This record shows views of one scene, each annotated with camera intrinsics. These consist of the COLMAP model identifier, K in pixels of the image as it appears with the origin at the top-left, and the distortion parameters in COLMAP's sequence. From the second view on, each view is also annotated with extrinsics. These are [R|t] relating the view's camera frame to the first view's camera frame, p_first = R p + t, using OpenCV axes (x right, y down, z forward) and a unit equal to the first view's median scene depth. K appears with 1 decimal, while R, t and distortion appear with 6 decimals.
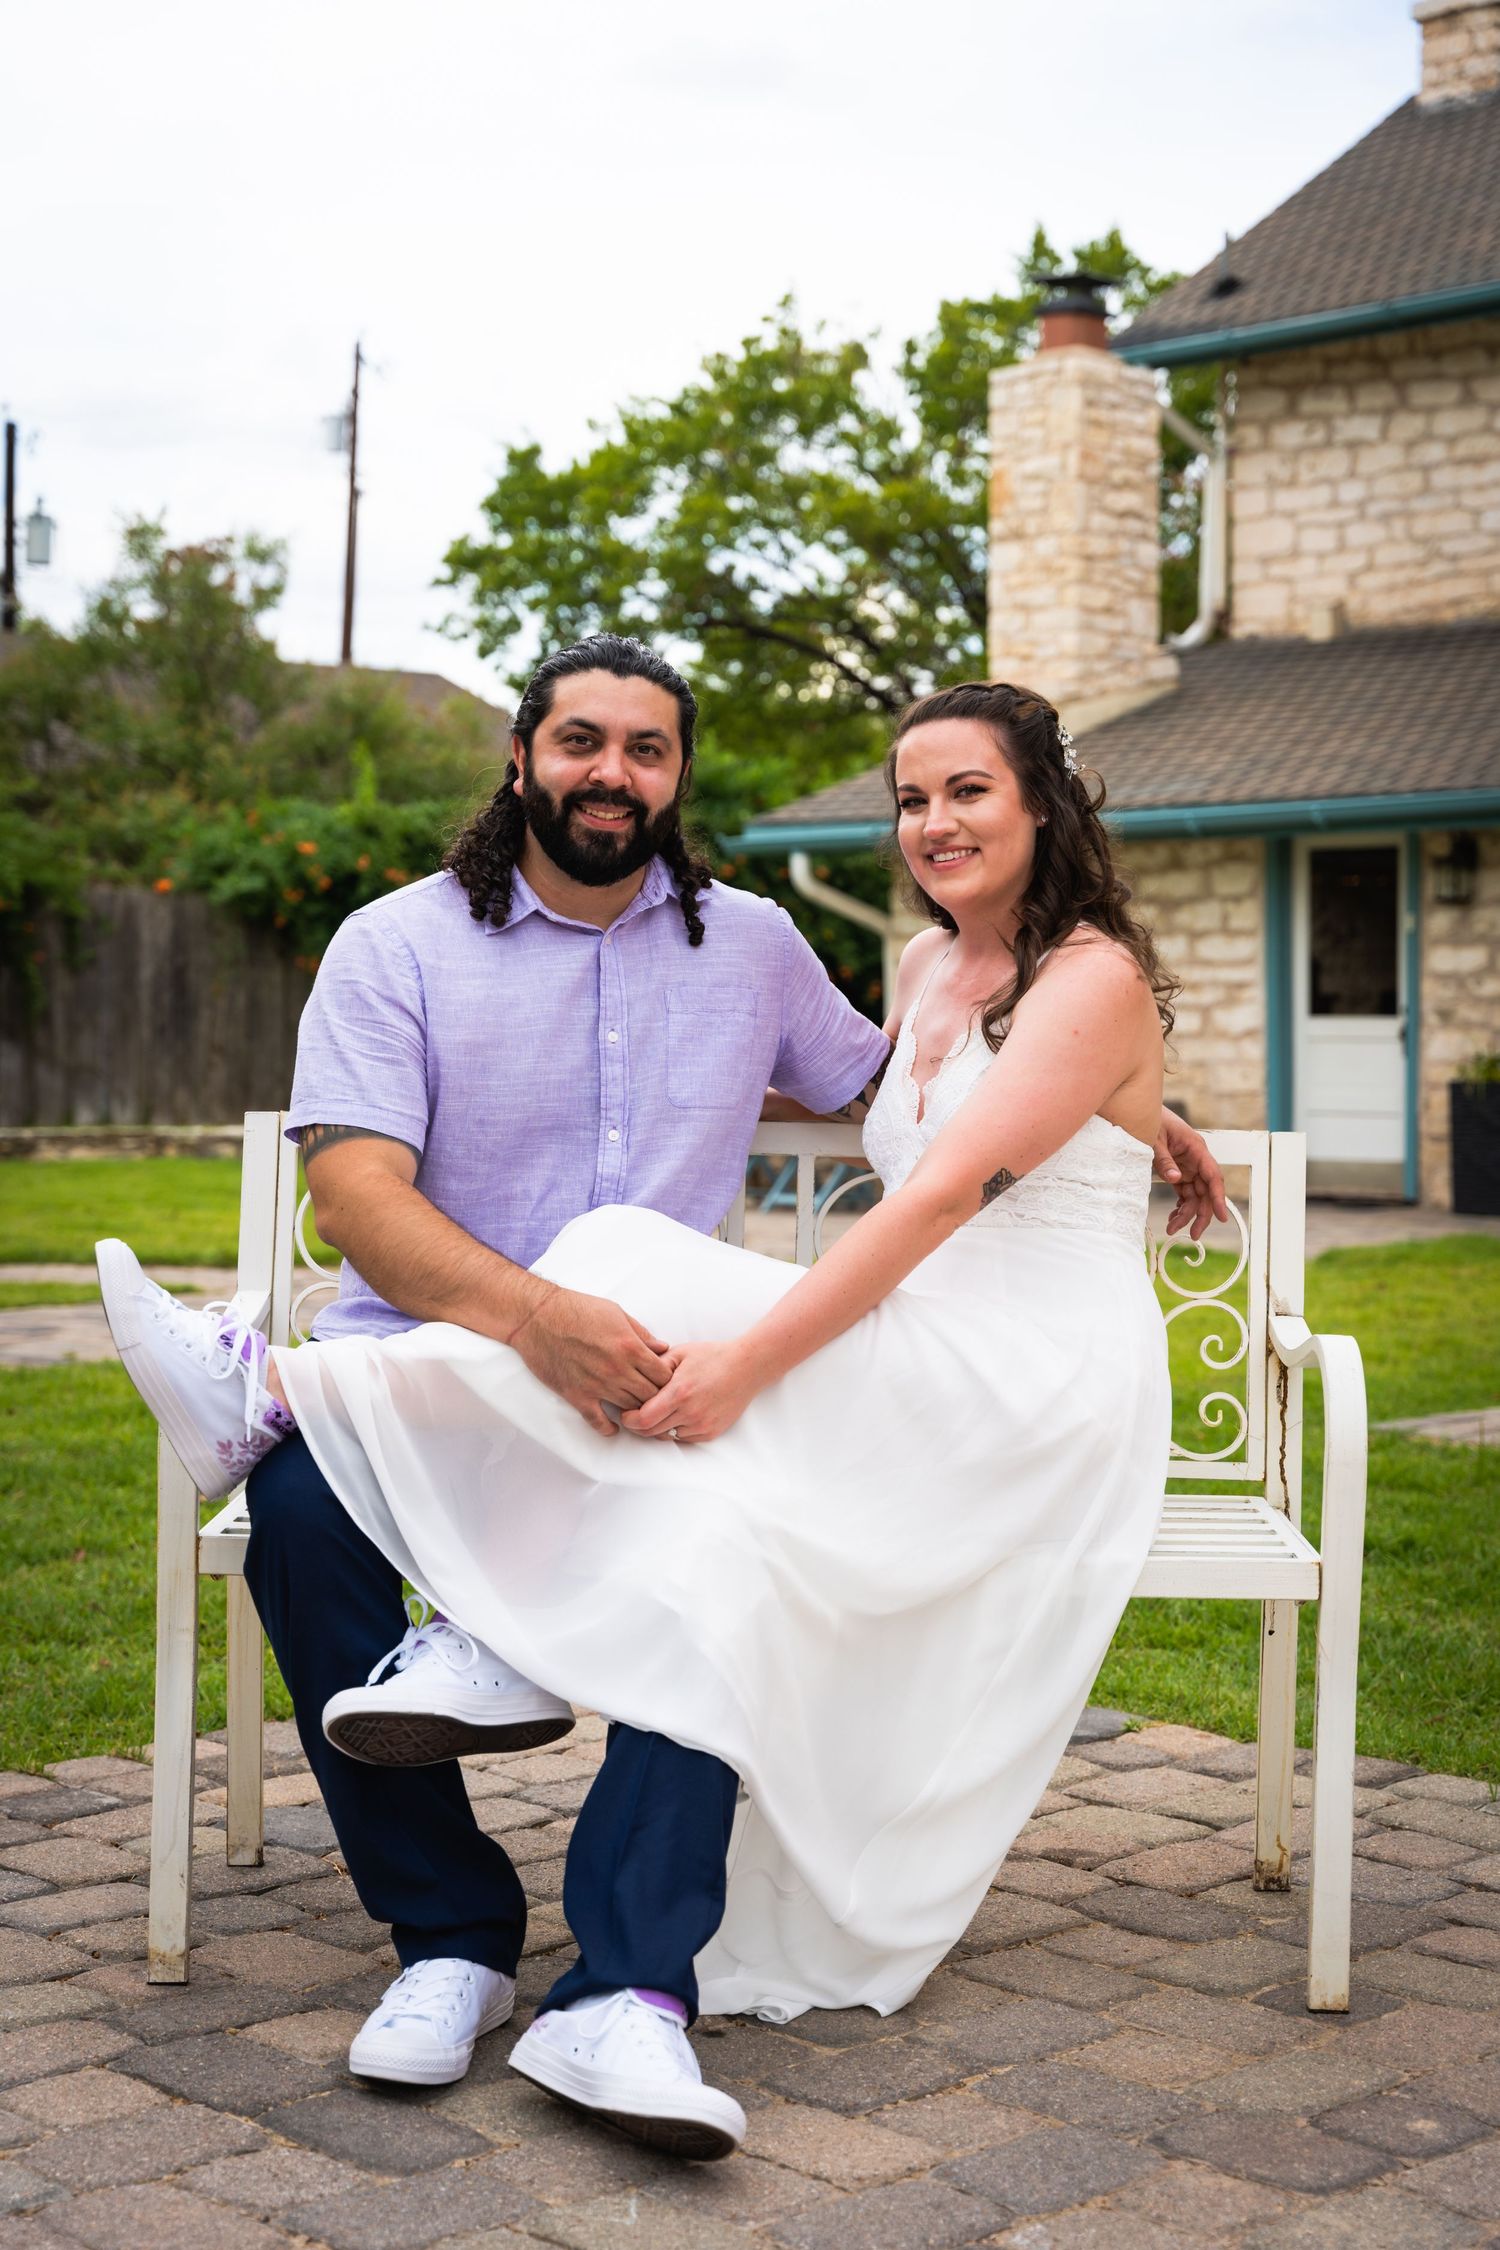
lens RADIAL K [[3353.8, 0, 749.4], [0, 3353.8, 1127.4], [0, 0, 1]] dist [0.050768, 0.000000]
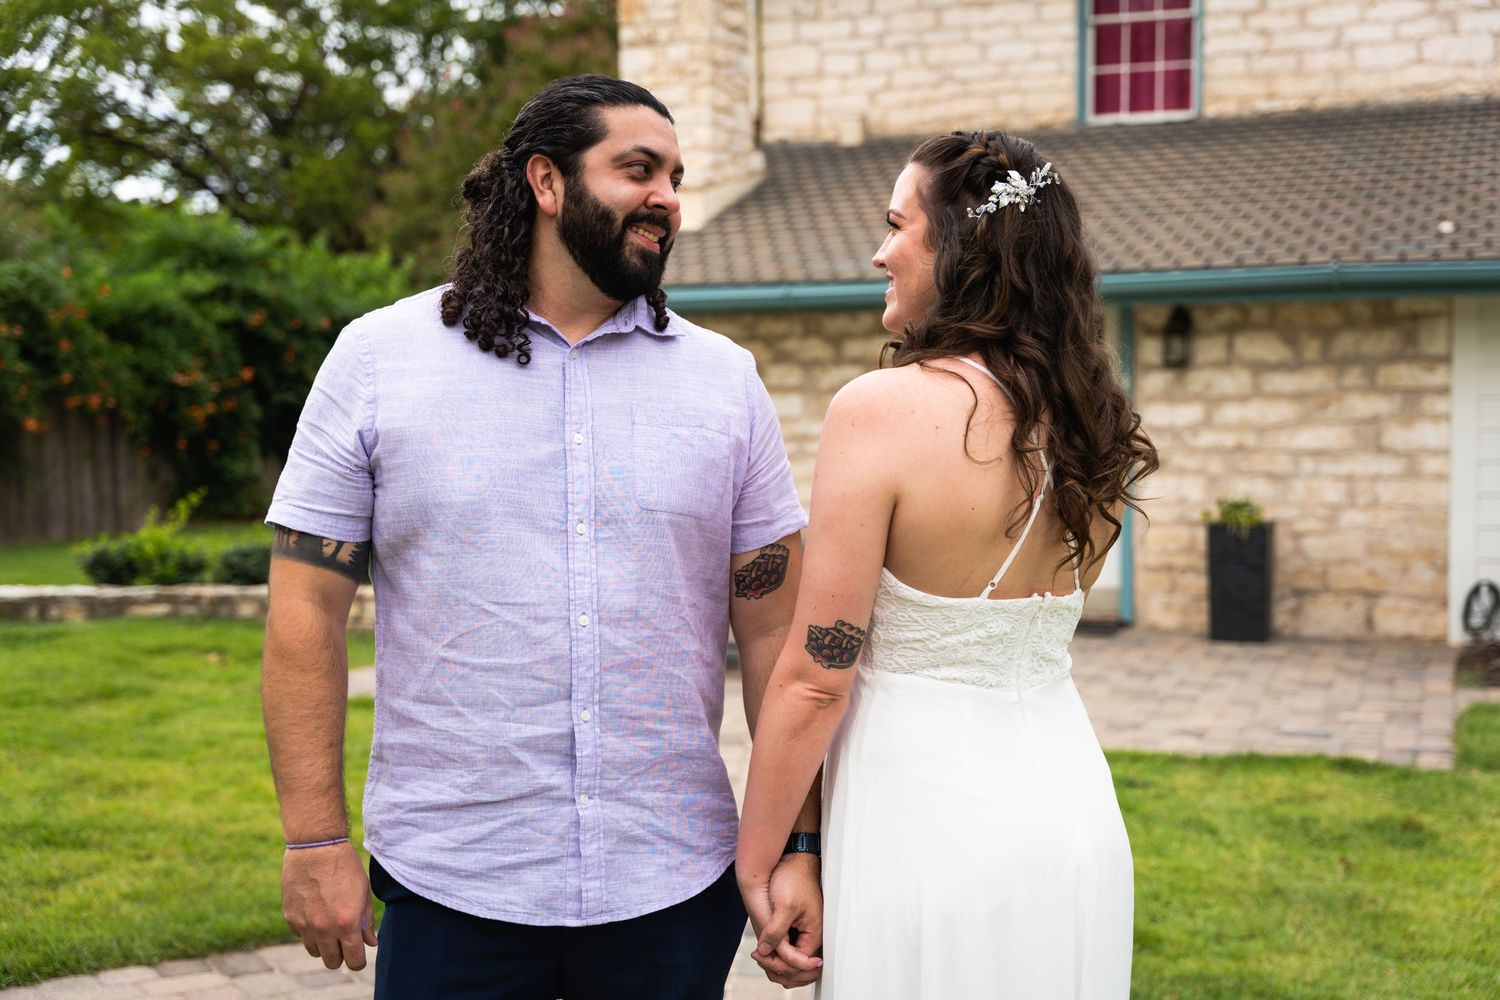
lens RADIAL K [[1889.4, 0, 749.1], [0, 1889.4, 500.4], [0, 0, 1]] dist [0.048667, 0.000000]
pose [[0.923859, -0.034681, 0.381160, -0.142382], [0.024957, 0.999225, 0.030428, -0.036323], [-0.381920, -0.018599, 0.924008, 0.374312]]
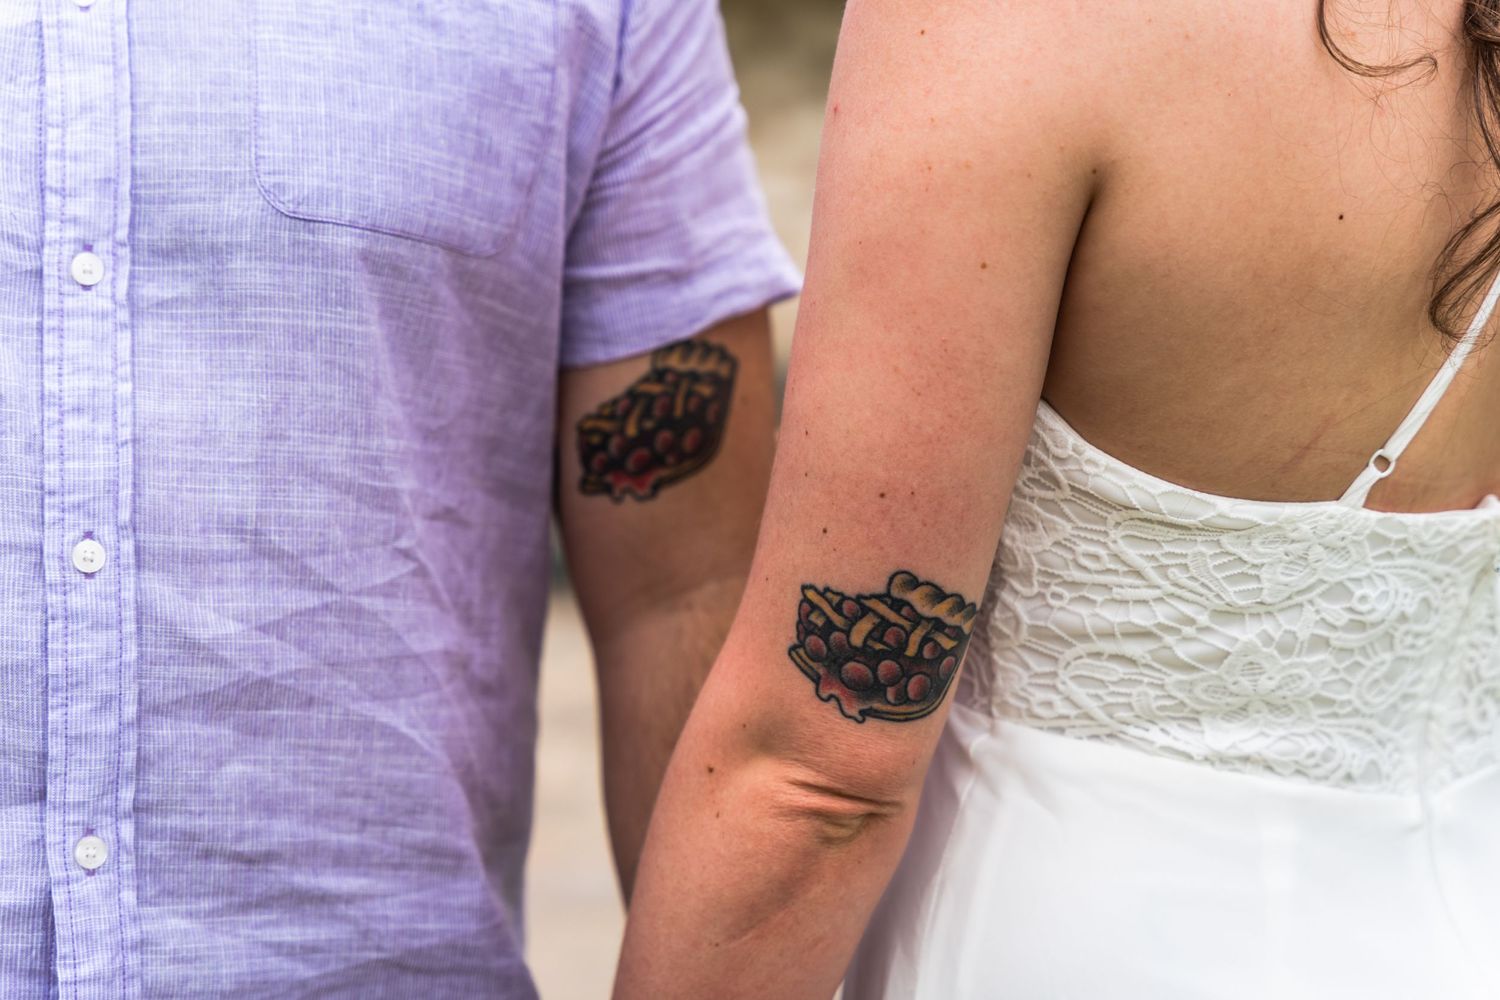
lens RADIAL K [[3057.6, 0, 762.9], [0, 3057.6, 503.7], [0, 0, 1]] dist [0.230174, 0.000000]
pose [[0.912722, -0.036646, 0.406934, -0.123787], [0.006176, 0.997093, 0.075938, -0.032028], [-0.408534, -0.066797, 0.910296, 0.416859]]
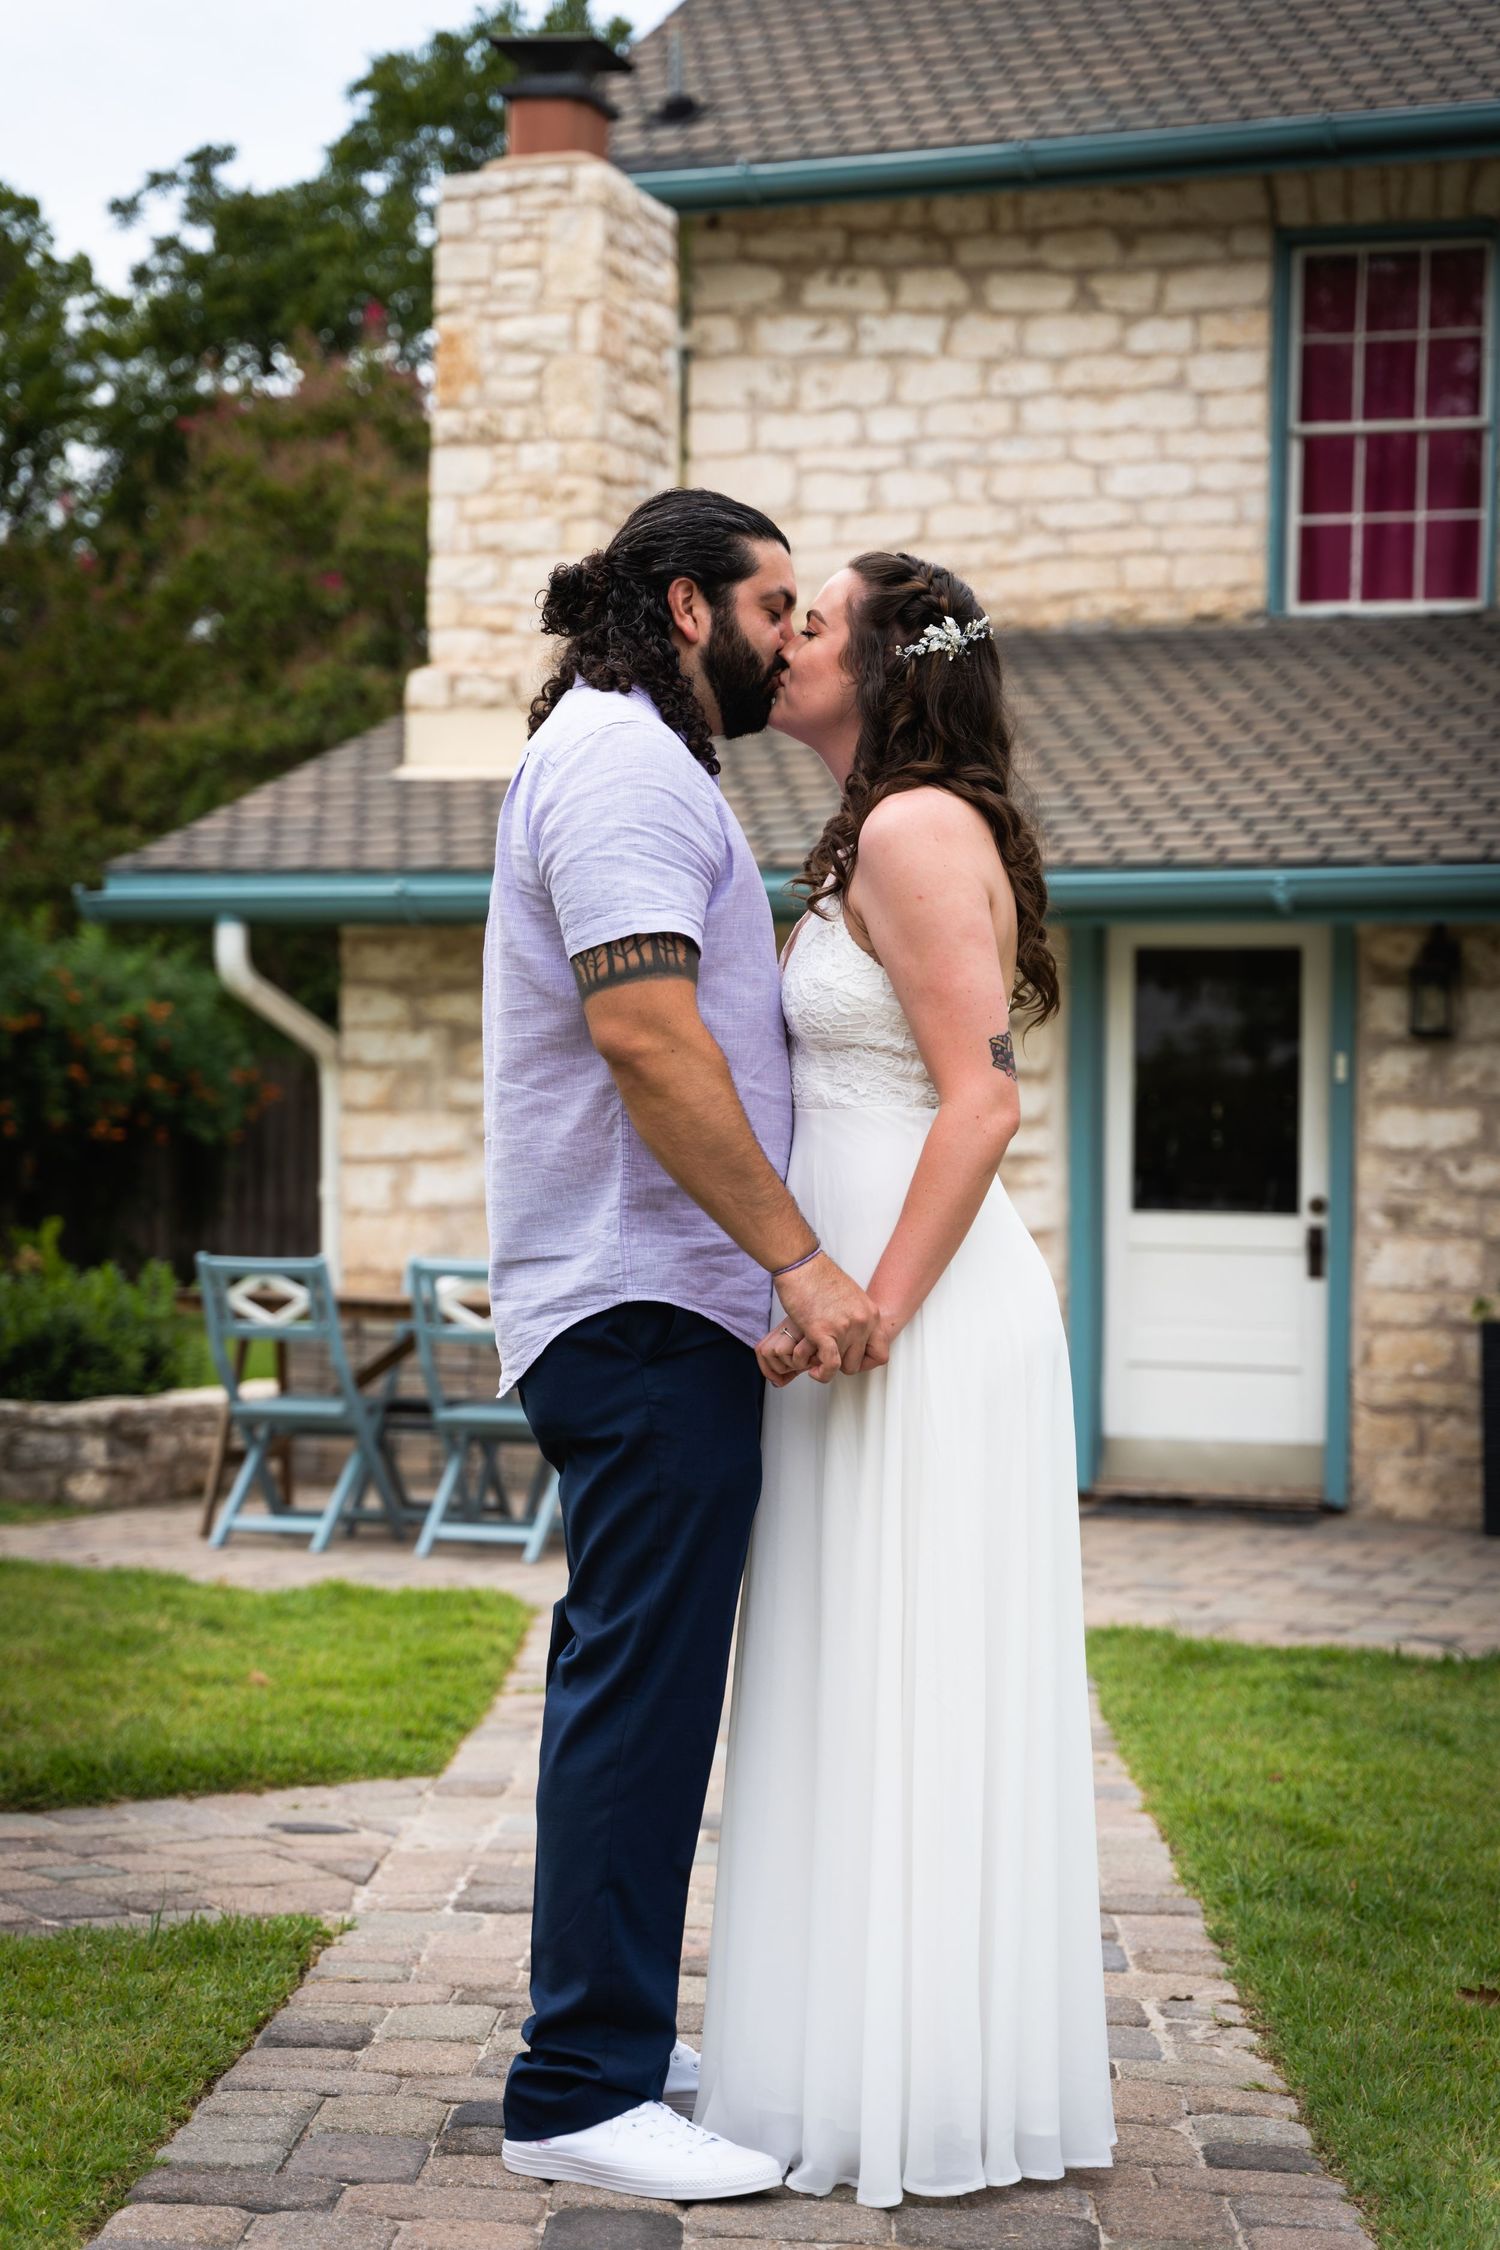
lens RADIAL K [[3898.2, 0, 688.5], [0, 3898.2, 1168.3], [0, 0, 1]] dist [0.021115, 0.000000]
pose [[0.915848, 0.016481, 0.401187, -0.176181], [-0.003899, 0.999475, -0.032159, -0.014857], [-0.401507, 0.027889, 0.915431, 0.312772]]
